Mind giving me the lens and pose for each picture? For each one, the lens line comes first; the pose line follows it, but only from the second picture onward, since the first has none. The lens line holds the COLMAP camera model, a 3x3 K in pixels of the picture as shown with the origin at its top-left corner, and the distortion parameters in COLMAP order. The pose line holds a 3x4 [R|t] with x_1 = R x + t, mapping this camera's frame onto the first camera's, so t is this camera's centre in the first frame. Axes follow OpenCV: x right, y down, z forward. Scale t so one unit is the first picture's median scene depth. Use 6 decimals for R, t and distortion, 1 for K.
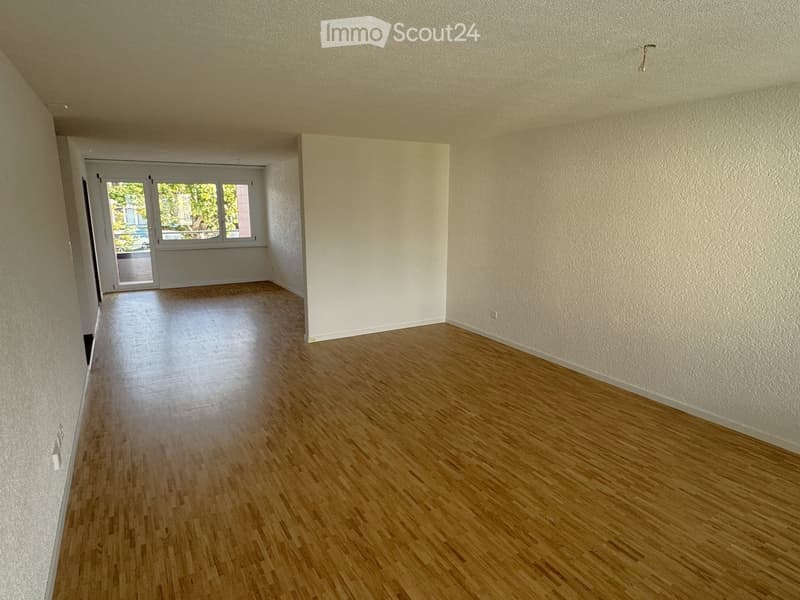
lens RADIAL K [[479.8, 0, 400.0], [0, 479.8, 300.0], [0, 0, 1]] dist [-0.000196, 0.000263]
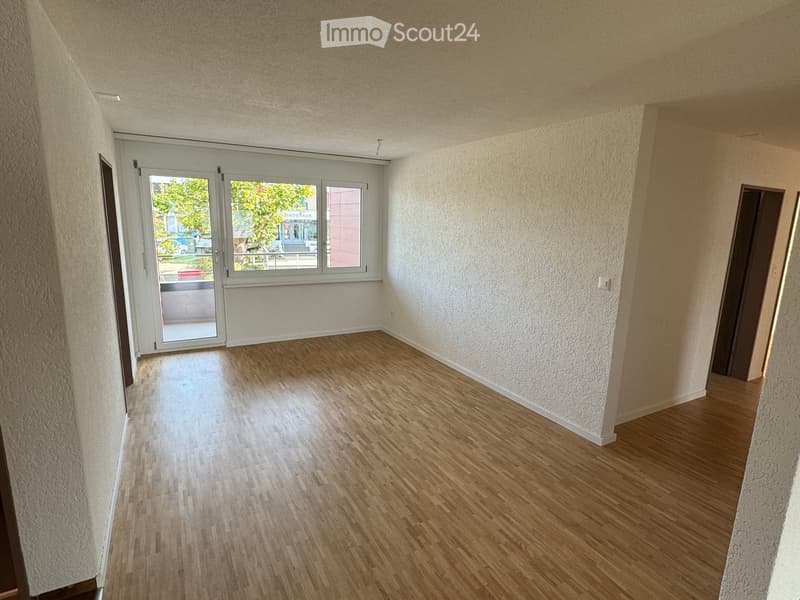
lens RADIAL K [[388.1, 0, 375.3], [0, 388.1, 290.1], [0, 0, 1]] dist [-0.001260, -0.000433]
pose [[0.999450, 0.030186, -0.013758, -0.287637], [-0.030361, 0.999459, -0.012681, -0.094301], [0.013368, 0.013092, 0.999825, 0.470595]]
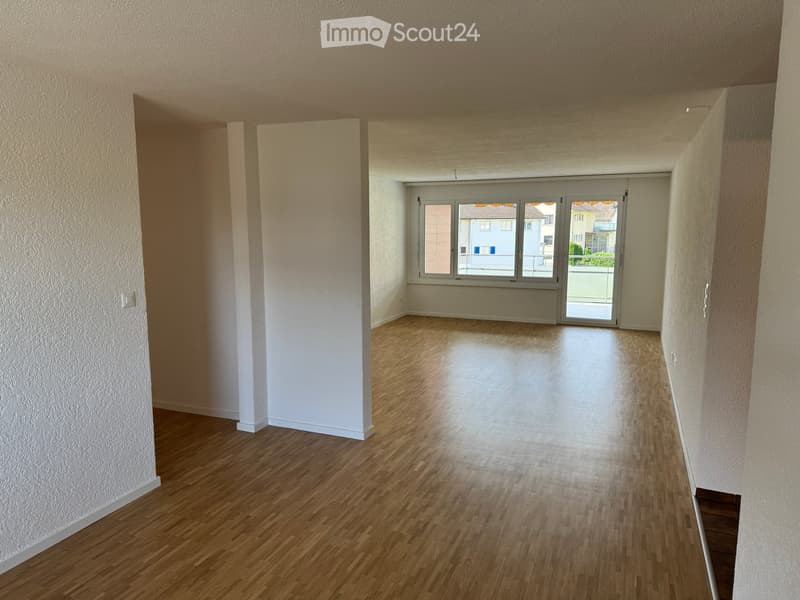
lens RADIAL K [[558.4, 0, 400.0], [0, 558.4, 300.0], [0, 0, 1]] dist [0.002029, -0.000257]
pose [[-0.616641, -0.104965, 0.780215, -0.898864], [0.151910, 0.956580, 0.248753, -0.319250], [-0.772449, 0.271914, -0.573921, 1.581037]]
